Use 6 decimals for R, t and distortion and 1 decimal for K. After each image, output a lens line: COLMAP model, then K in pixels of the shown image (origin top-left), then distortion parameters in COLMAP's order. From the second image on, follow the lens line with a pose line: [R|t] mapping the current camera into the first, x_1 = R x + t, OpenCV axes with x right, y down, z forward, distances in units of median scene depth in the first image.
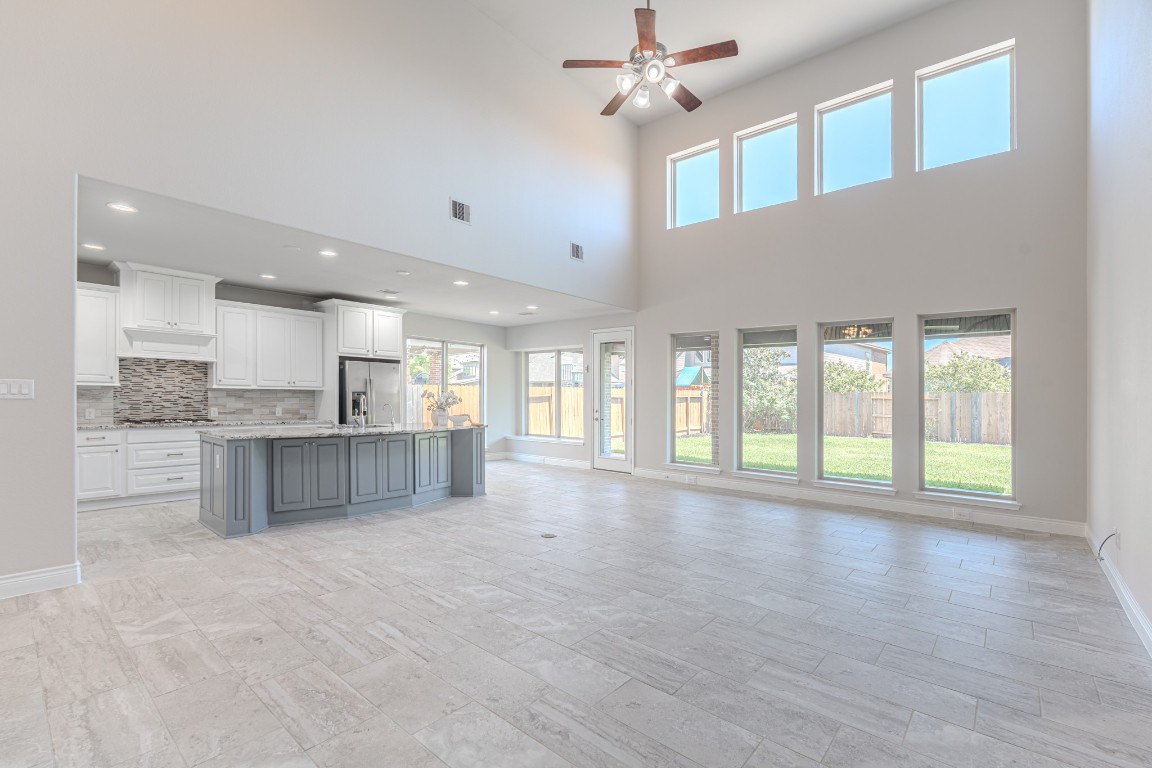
lens RADIAL K [[511.8, 0, 560.2], [0, 511.8, 403.0], [0, 0, 1]] dist [0.002674, -0.001867]
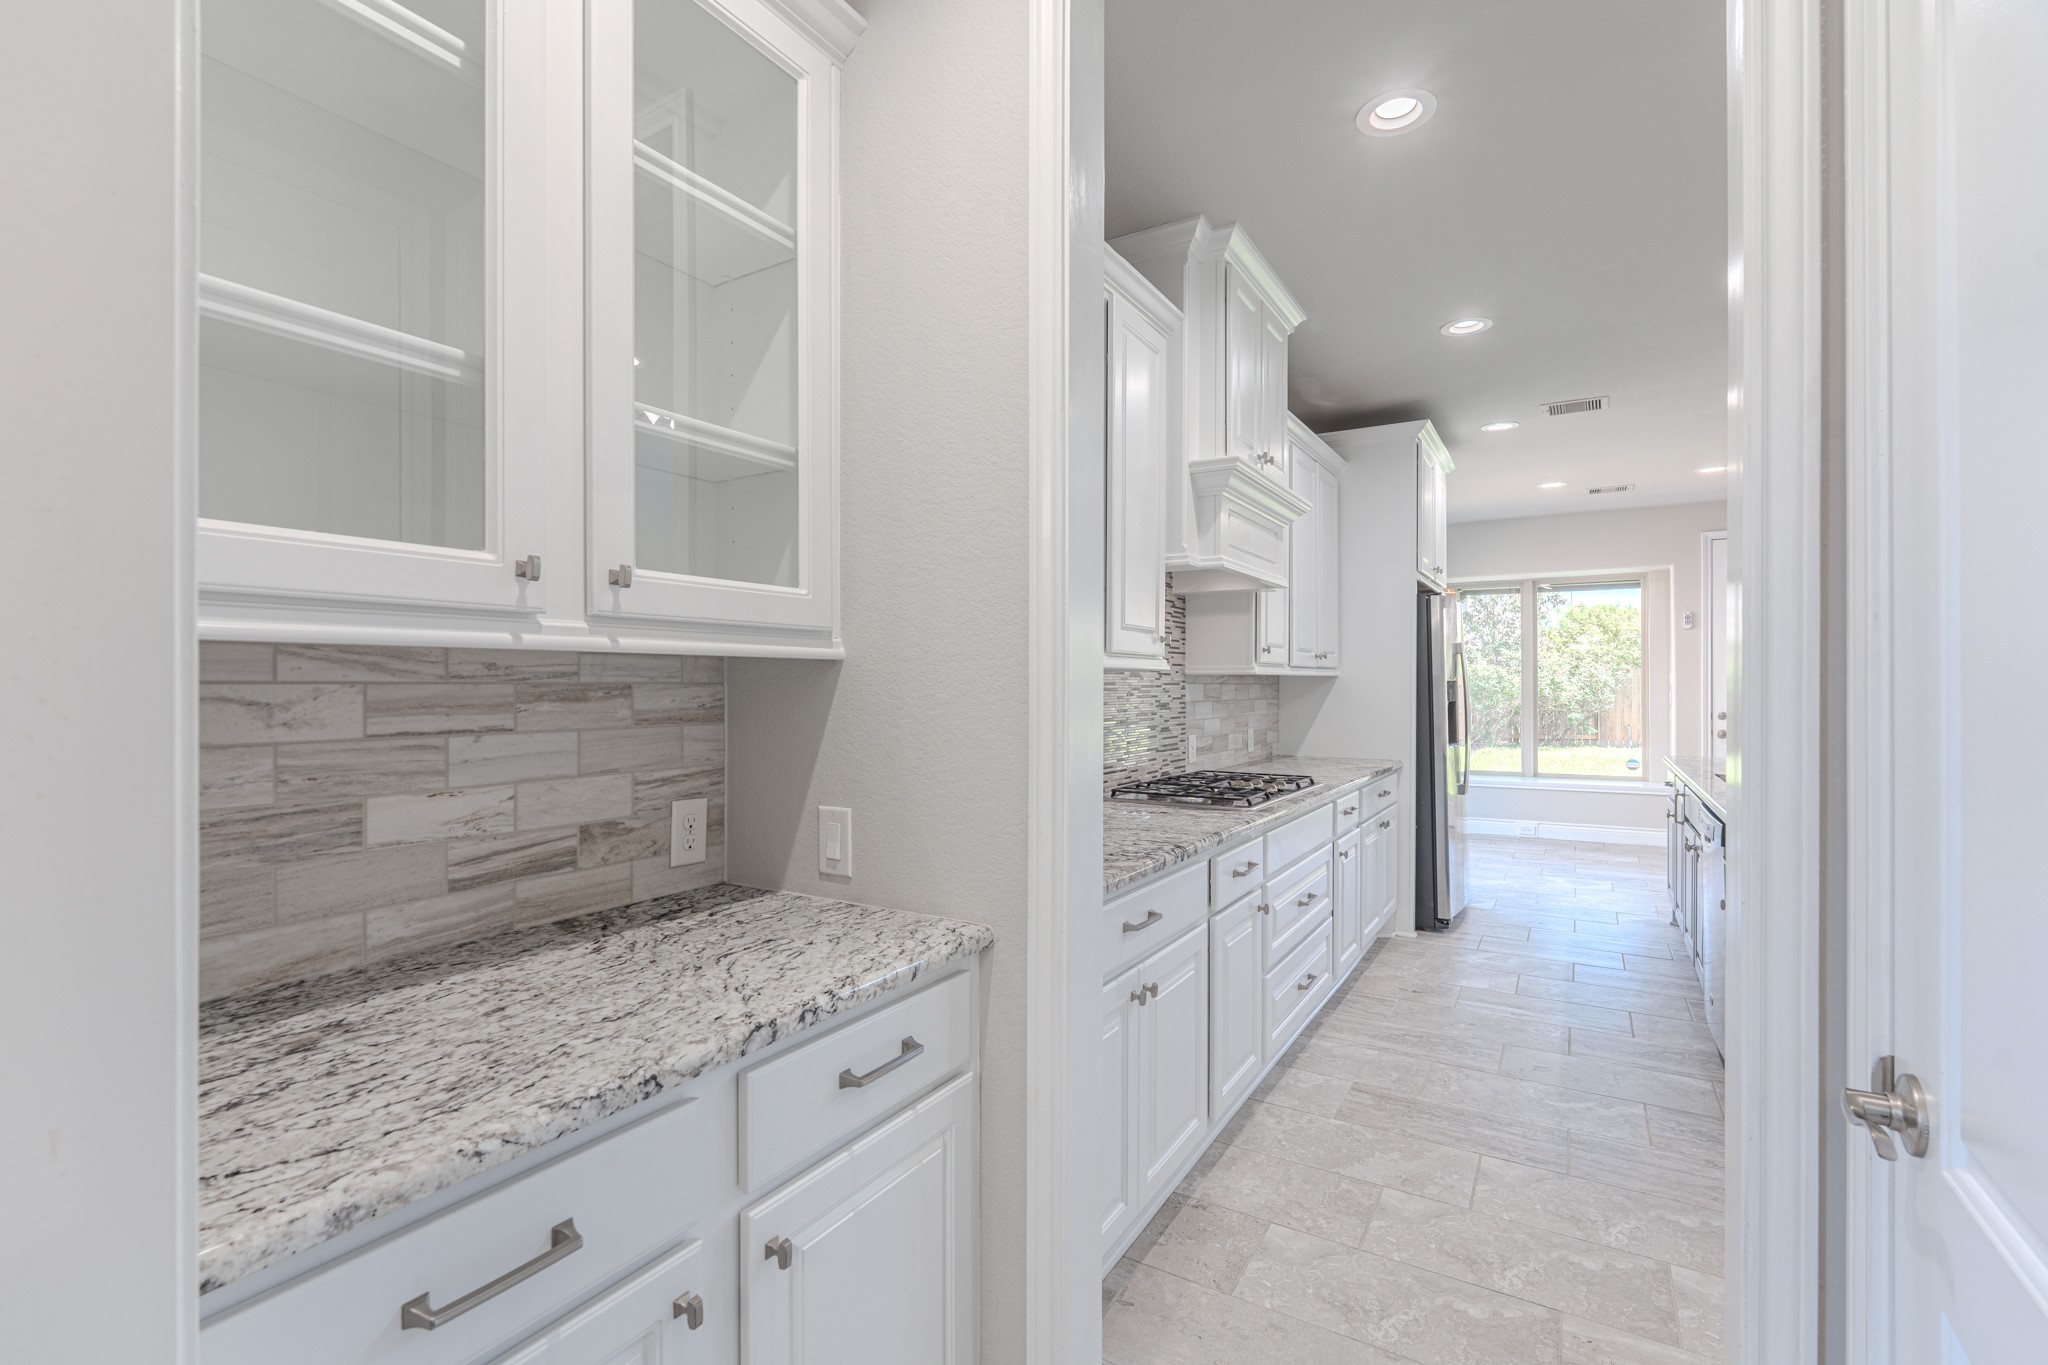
lens RADIAL K [[909.8, 0, 1012.2], [0, 909.8, 682.8], [0, 0, 1]] dist [0.002674, -0.001867]
pose [[0.983874, -0.014161, 0.178301, -1.016335], [0.016257, 0.999815, -0.010301, -0.022337], [-0.178122, 0.013034, 0.983922, 0.511406]]
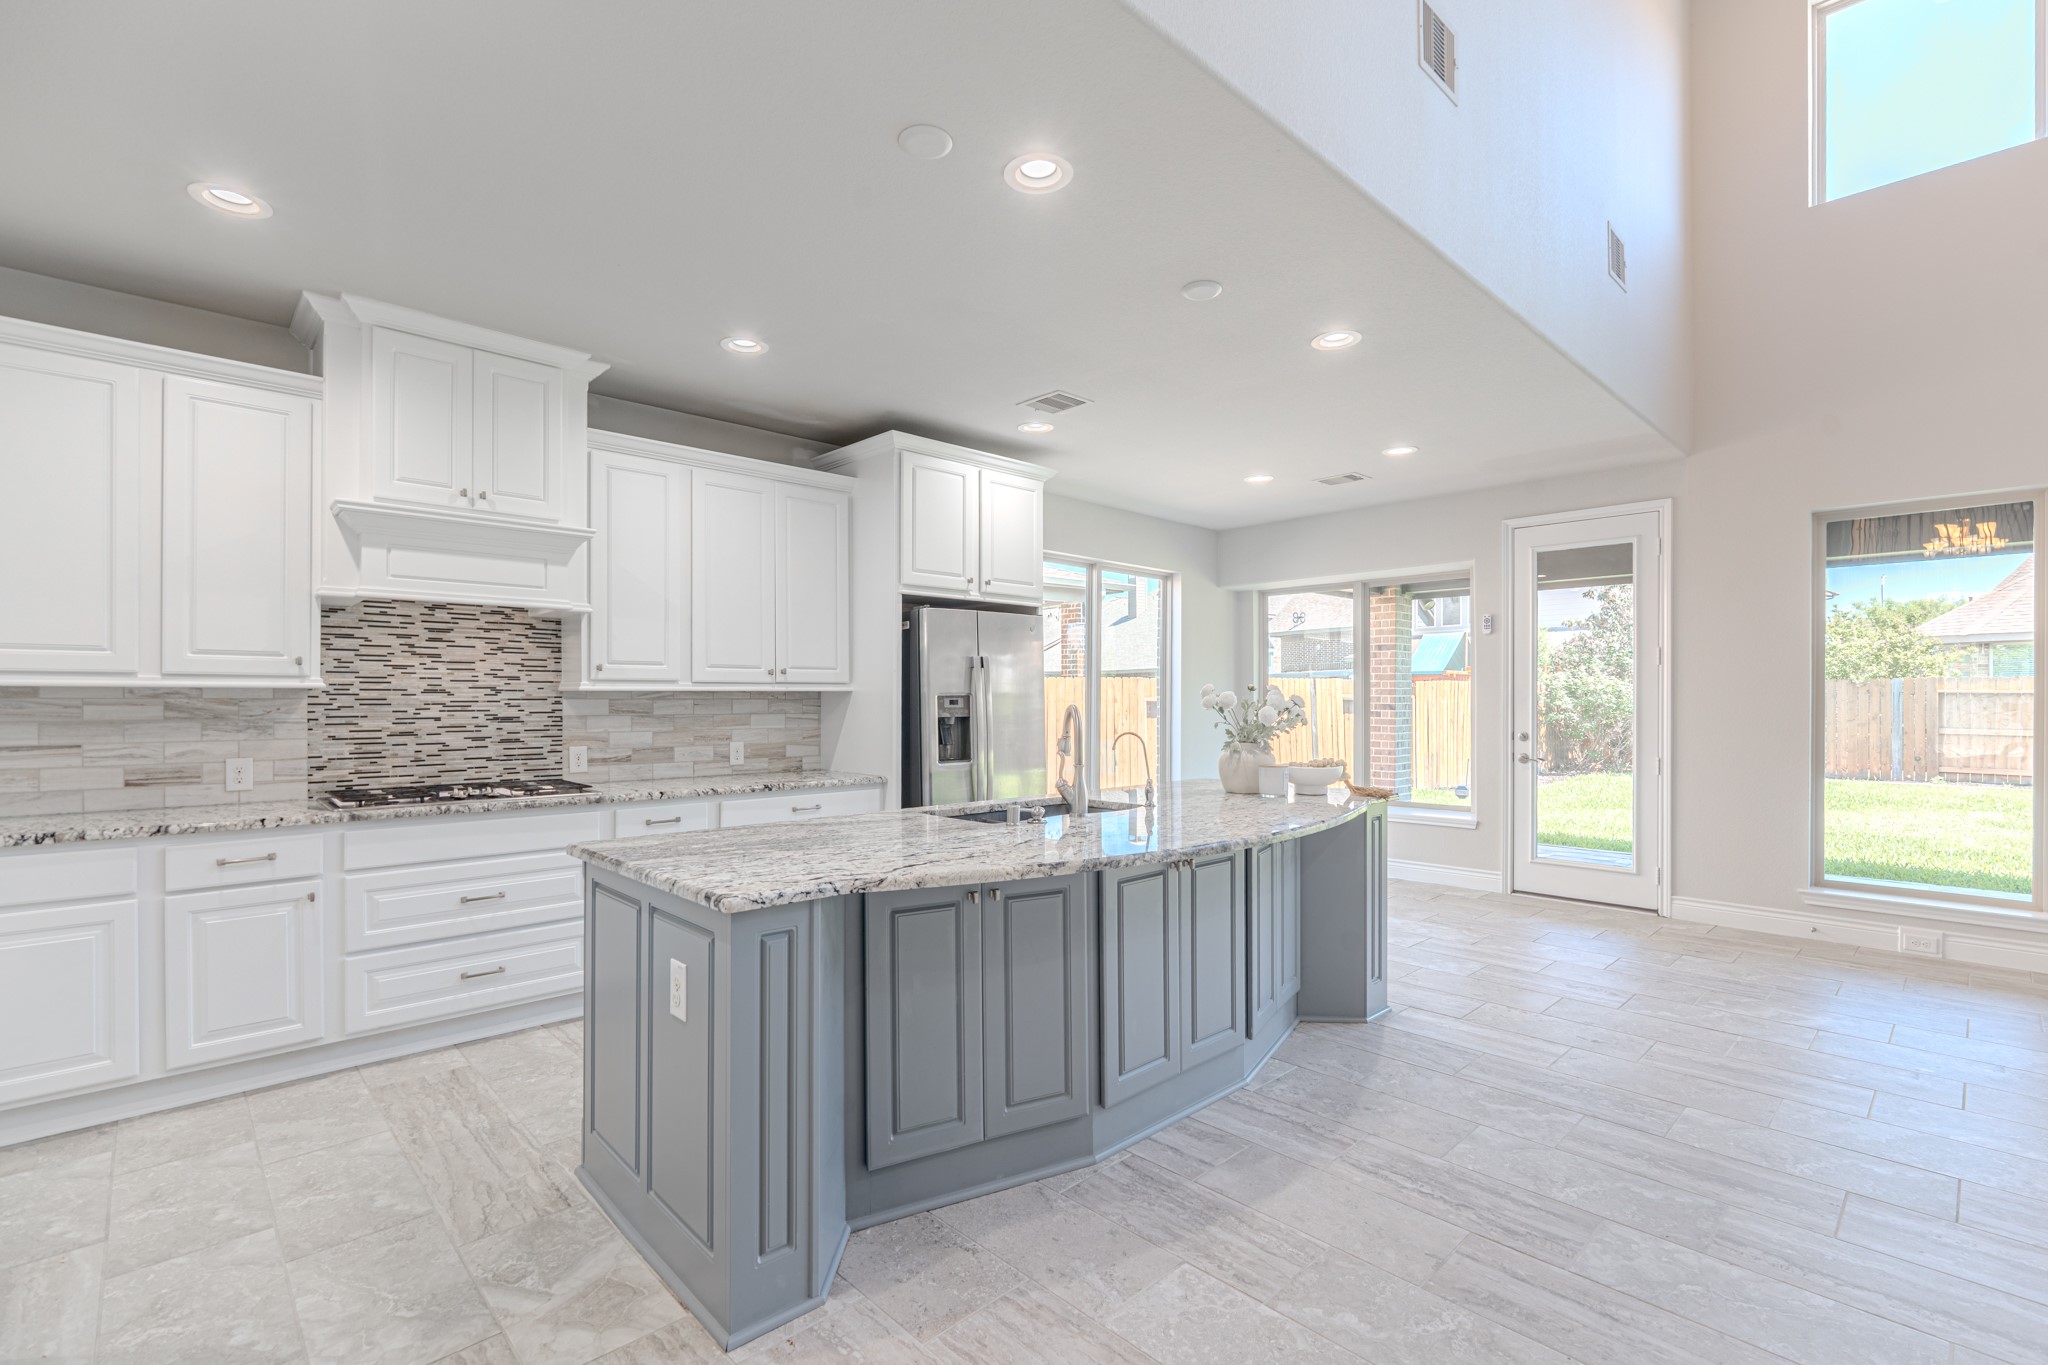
lens RADIAL K [[909.8, 0, 994.5], [0, 909.8, 694.7], [0, 0, 1]] dist [0.002674, -0.001867]
pose [[0.995050, -0.015843, -0.098102, -0.372397], [0.014061, 0.999724, -0.018831, -0.011773], [0.098373, 0.017359, 0.994998, 0.457898]]
